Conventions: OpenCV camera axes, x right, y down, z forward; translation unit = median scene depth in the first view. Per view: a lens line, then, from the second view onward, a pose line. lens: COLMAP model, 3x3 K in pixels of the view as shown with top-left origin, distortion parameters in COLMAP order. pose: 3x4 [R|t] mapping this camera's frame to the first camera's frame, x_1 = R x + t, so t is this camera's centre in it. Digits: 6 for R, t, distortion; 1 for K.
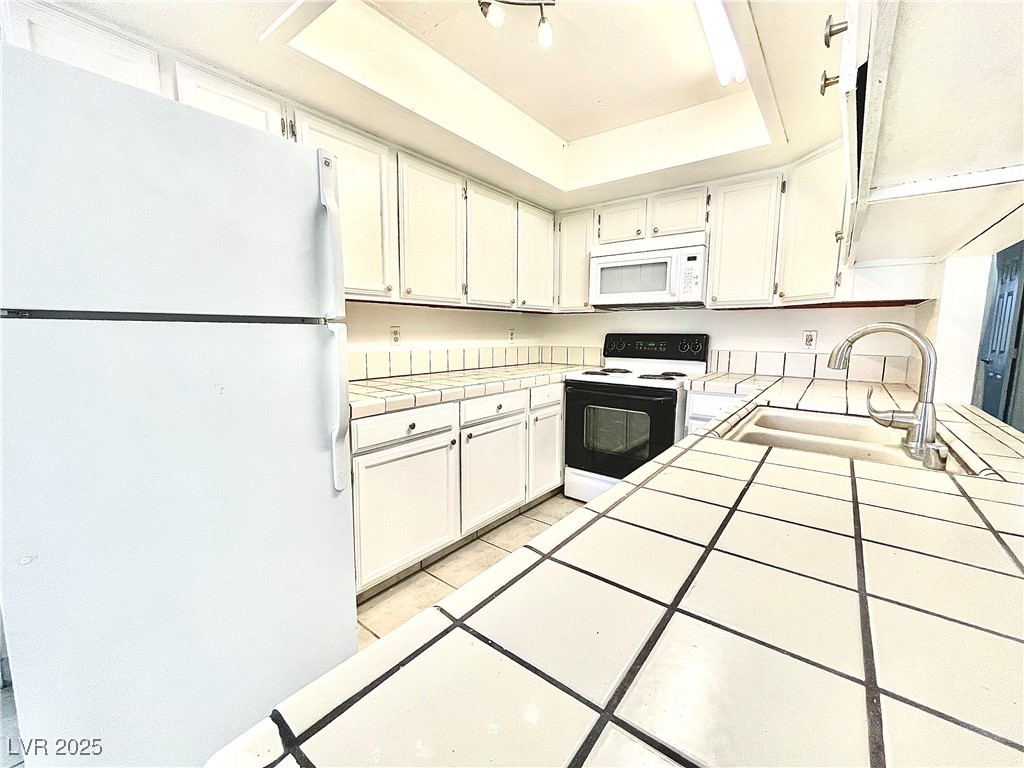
lens RADIAL K [[417.1, 0, 512.2], [0, 417.1, 385.2], [0, 0, 1]] dist [0.000647, -0.000800]
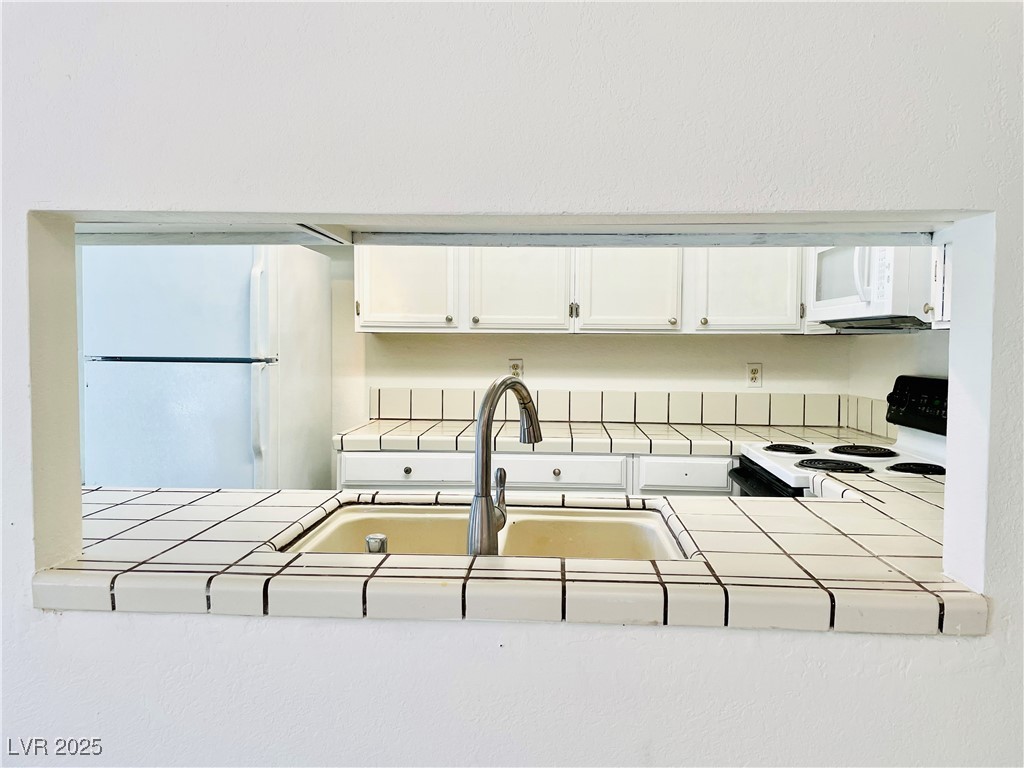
lens RADIAL K [[780.6, 0, 506.0], [0, 780.6, 383.3], [0, 0, 1]] dist [0.058738, -0.017193]
pose [[0.549774, 0.038295, -0.834435, 1.044772], [-0.110393, 0.993517, -0.027137, -0.055296], [0.827987, 0.107035, 0.550438, 0.168558]]
